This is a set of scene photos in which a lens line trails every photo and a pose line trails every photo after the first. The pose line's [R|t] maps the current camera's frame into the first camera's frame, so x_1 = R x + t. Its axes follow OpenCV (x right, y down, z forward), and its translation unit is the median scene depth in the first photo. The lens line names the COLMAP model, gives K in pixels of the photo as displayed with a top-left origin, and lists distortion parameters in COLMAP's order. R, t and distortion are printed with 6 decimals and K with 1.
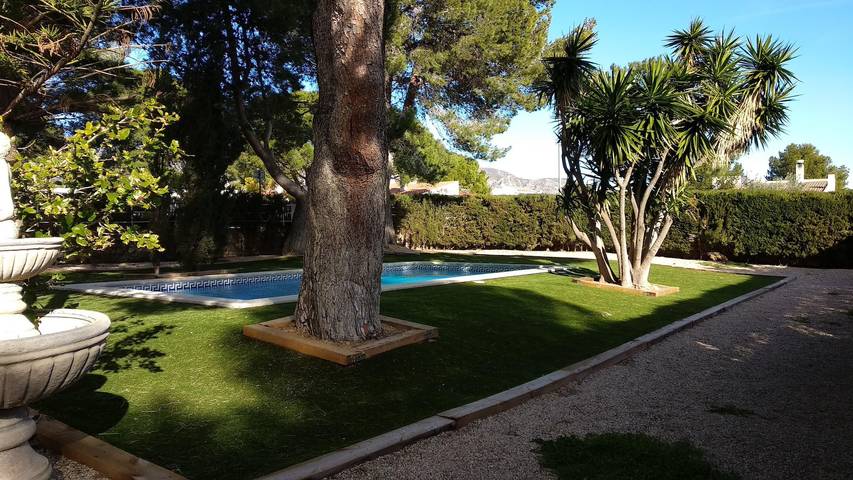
lens RADIAL K [[656.6, 0, 426.7], [0, 656.6, 237.3], [0, 0, 1]] dist [0.025487, -0.019873]
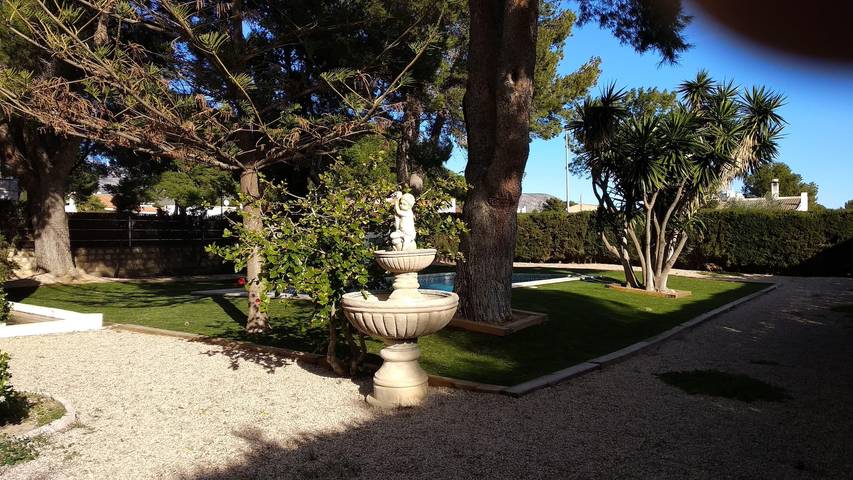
lens RADIAL K [[656.6, 0, 425.5], [0, 656.6, 239.8], [0, 0, 1]] dist [0.025487, -0.019873]
pose [[0.999428, -0.003887, 0.033595, -0.149481], [0.004537, 0.999804, -0.019277, 0.002537], [-0.033514, 0.019418, 0.999250, -0.201352]]
